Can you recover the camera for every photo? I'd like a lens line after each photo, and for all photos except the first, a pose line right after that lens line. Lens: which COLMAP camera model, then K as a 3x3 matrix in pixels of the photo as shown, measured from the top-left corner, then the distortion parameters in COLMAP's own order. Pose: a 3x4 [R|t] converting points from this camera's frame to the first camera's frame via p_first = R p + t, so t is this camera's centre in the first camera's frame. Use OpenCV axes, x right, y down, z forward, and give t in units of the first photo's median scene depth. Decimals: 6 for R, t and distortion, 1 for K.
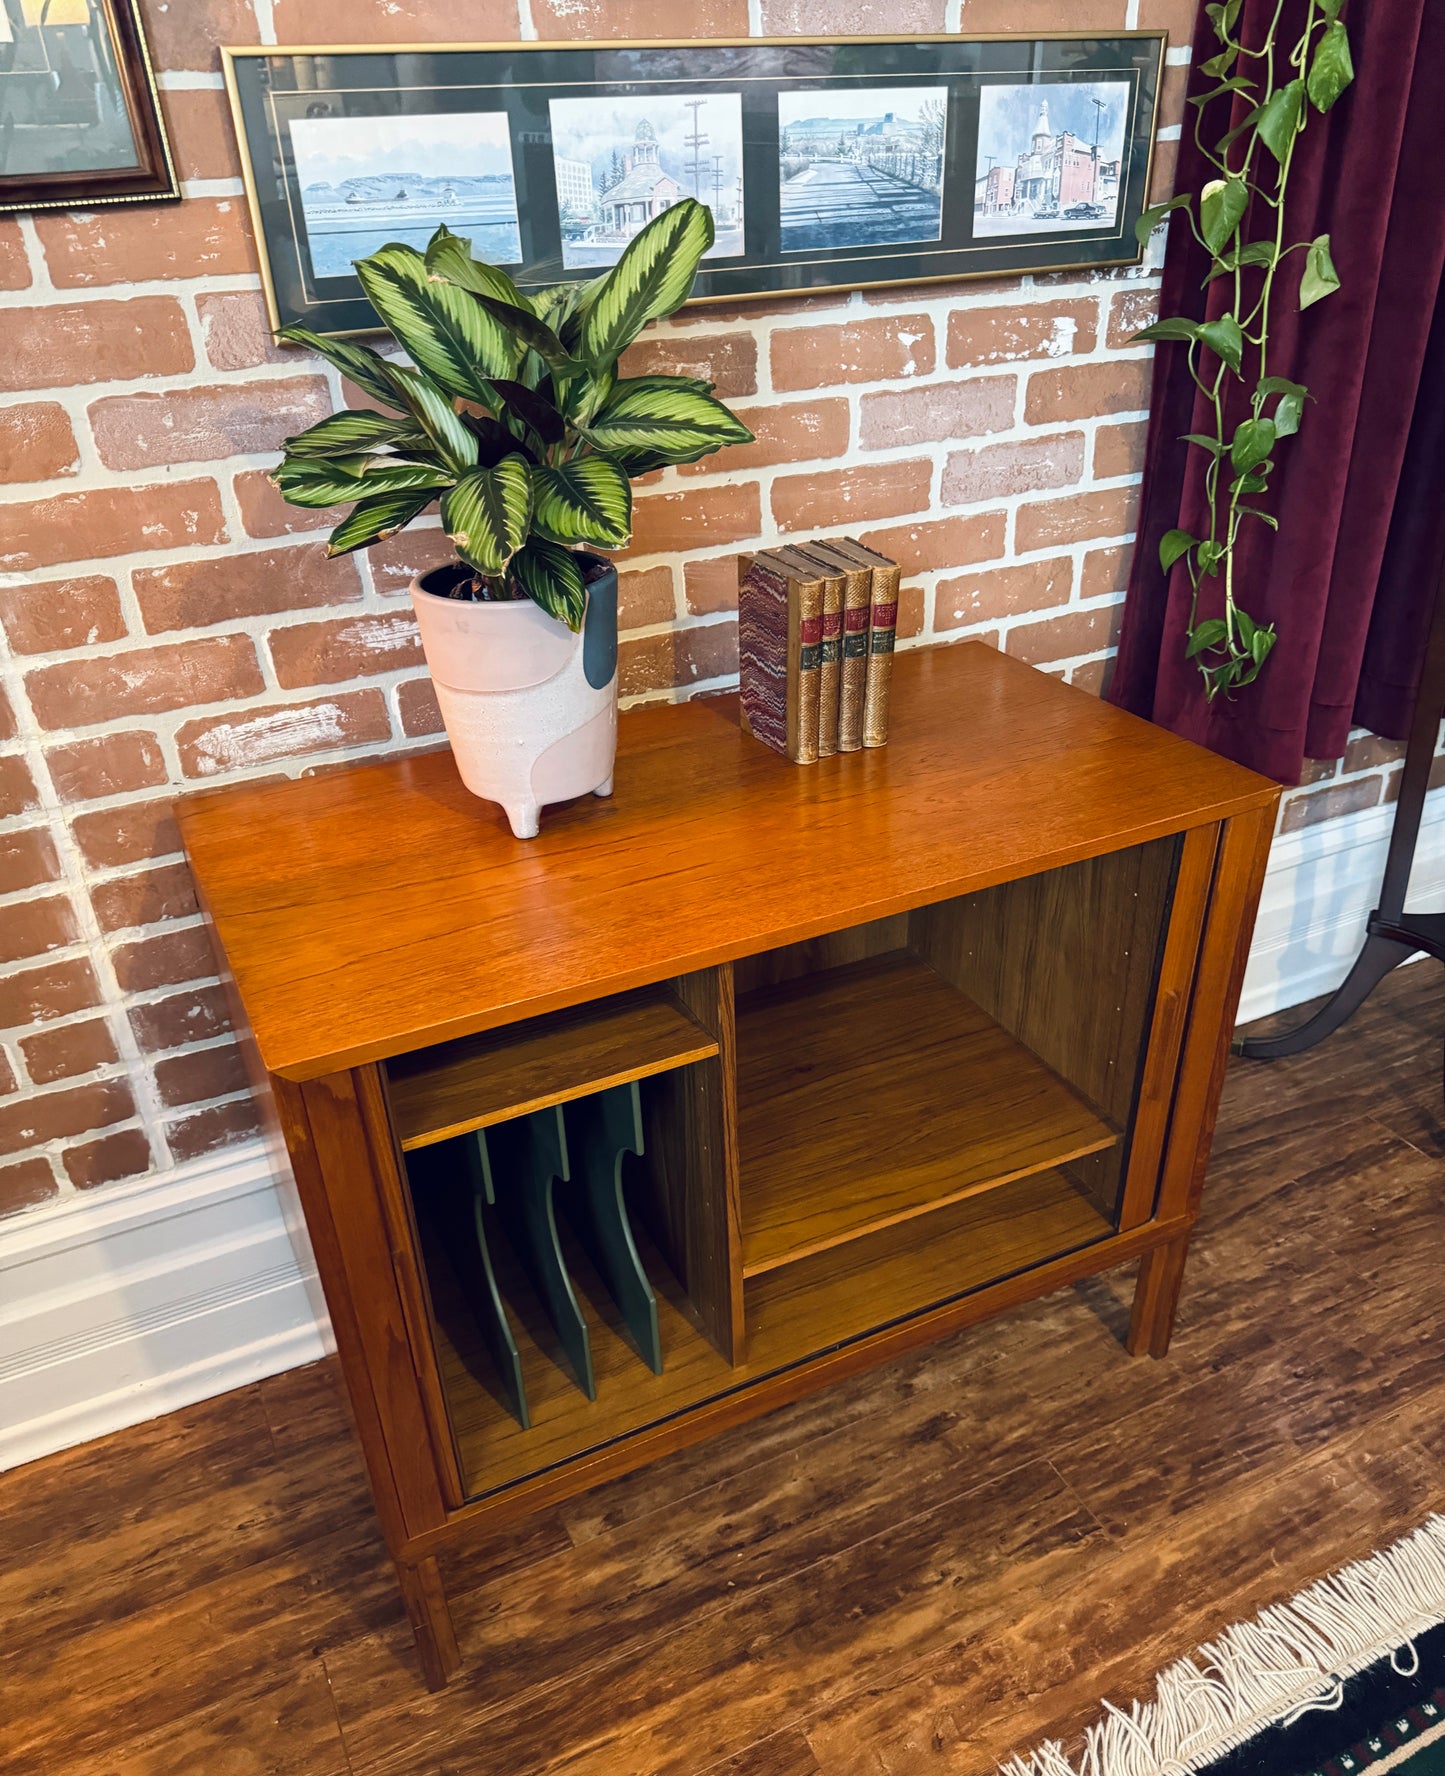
lens RADIAL K [[1375.4, 0, 732.1], [0, 1375.4, 959.9], [0, 0, 1]] dist [0.004567, -0.012495]
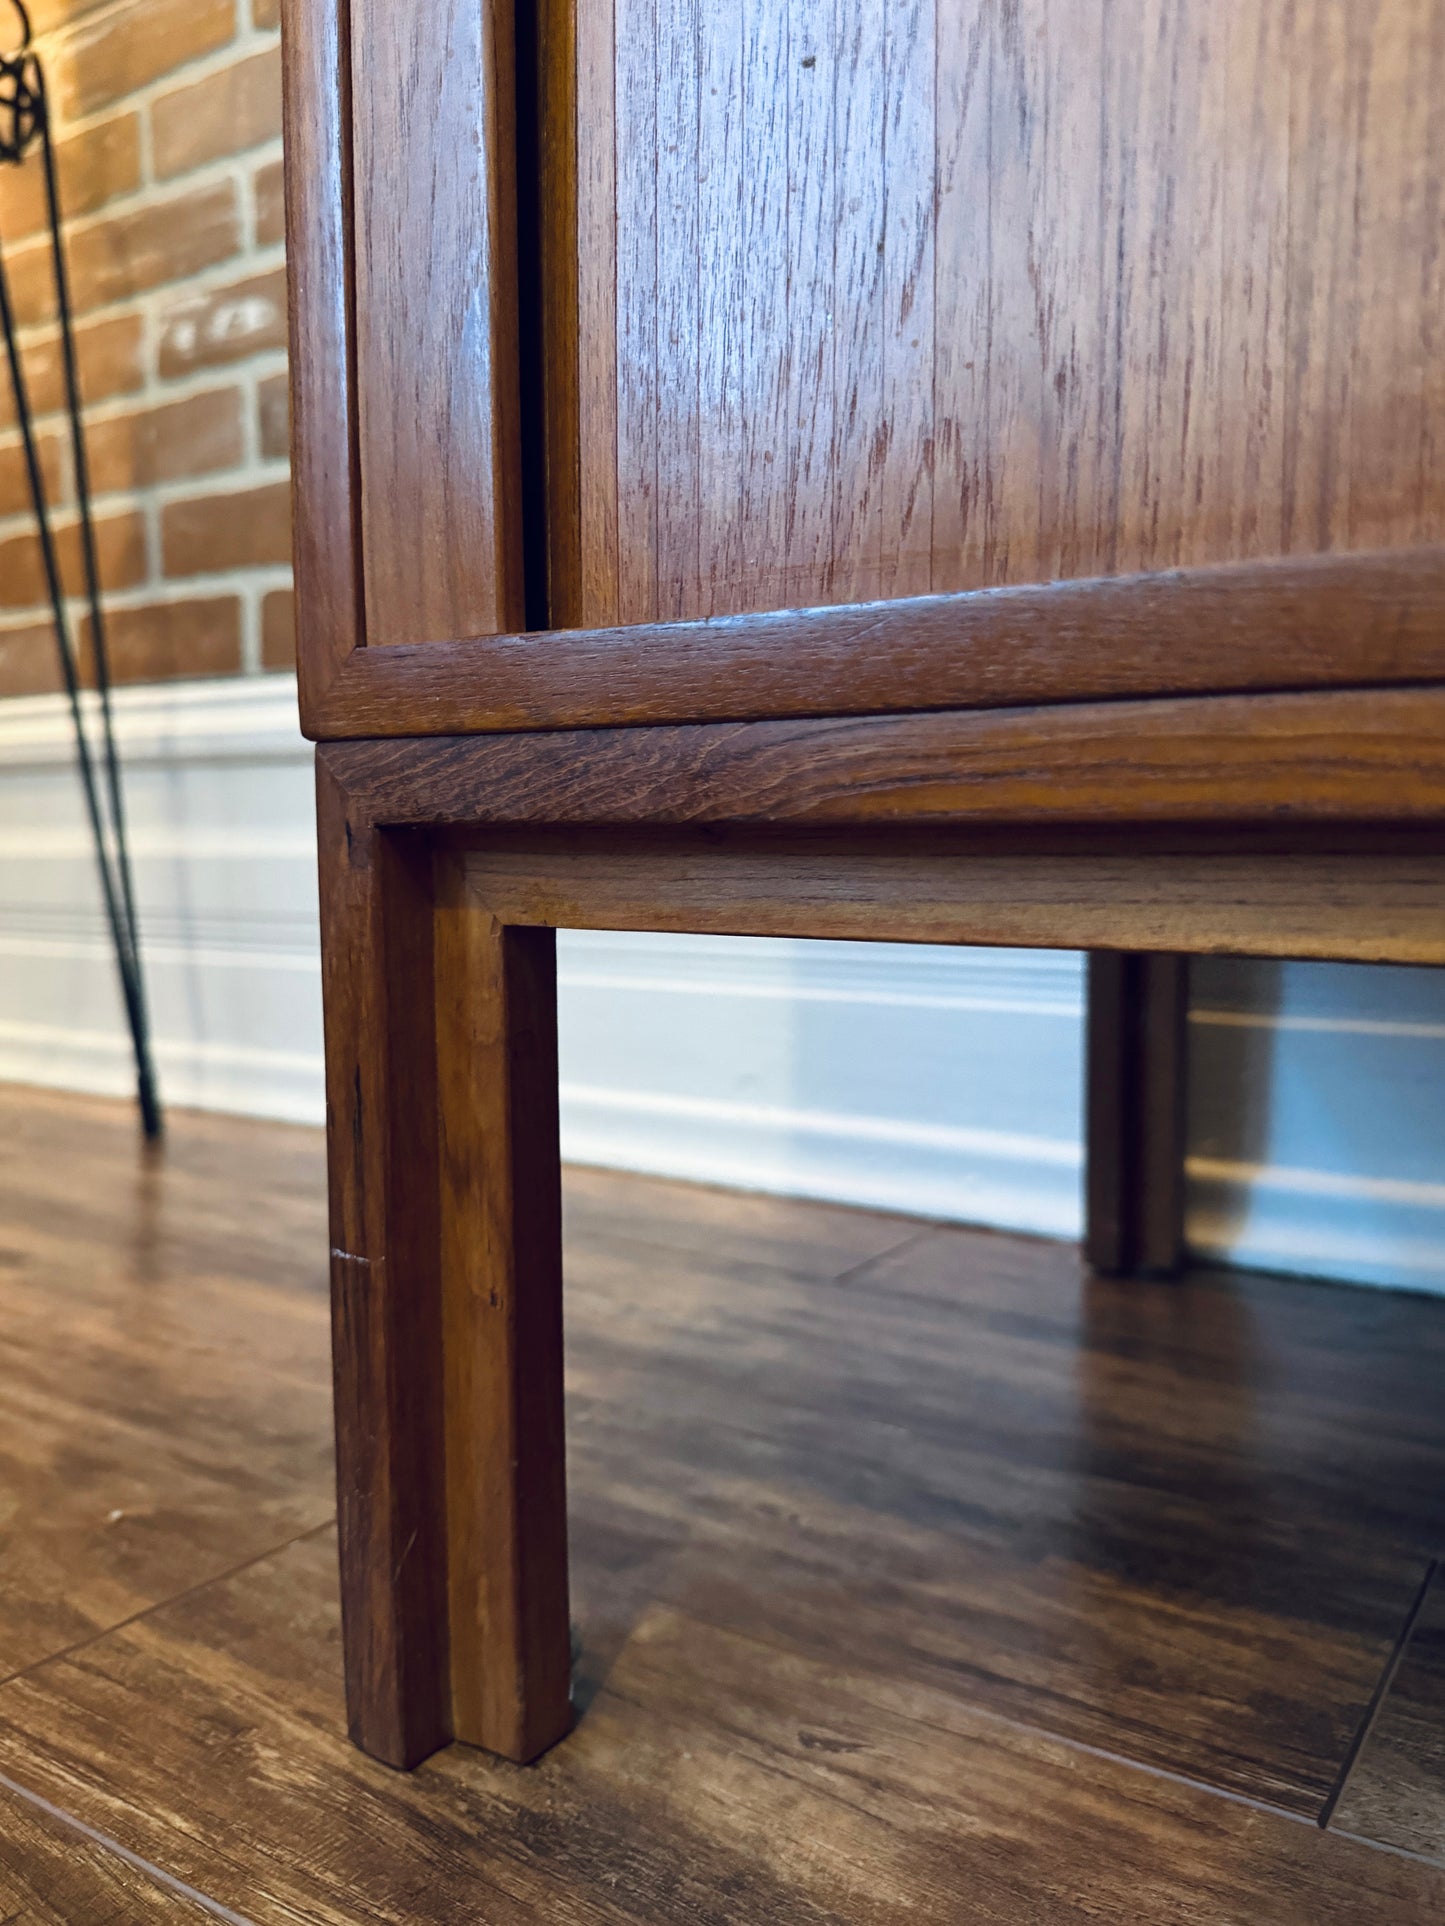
lens RADIAL K [[1534.8, 0, 722.5], [0, 1534.8, 963.0], [0, 0, 1]] dist [-0.003446, -0.005491]
pose [[0.506555, 0.101859, -0.856170, 0.009500], [-0.464318, 0.868937, -0.171337, 0.417179], [0.726506, 0.484327, 0.487459, 0.819565]]
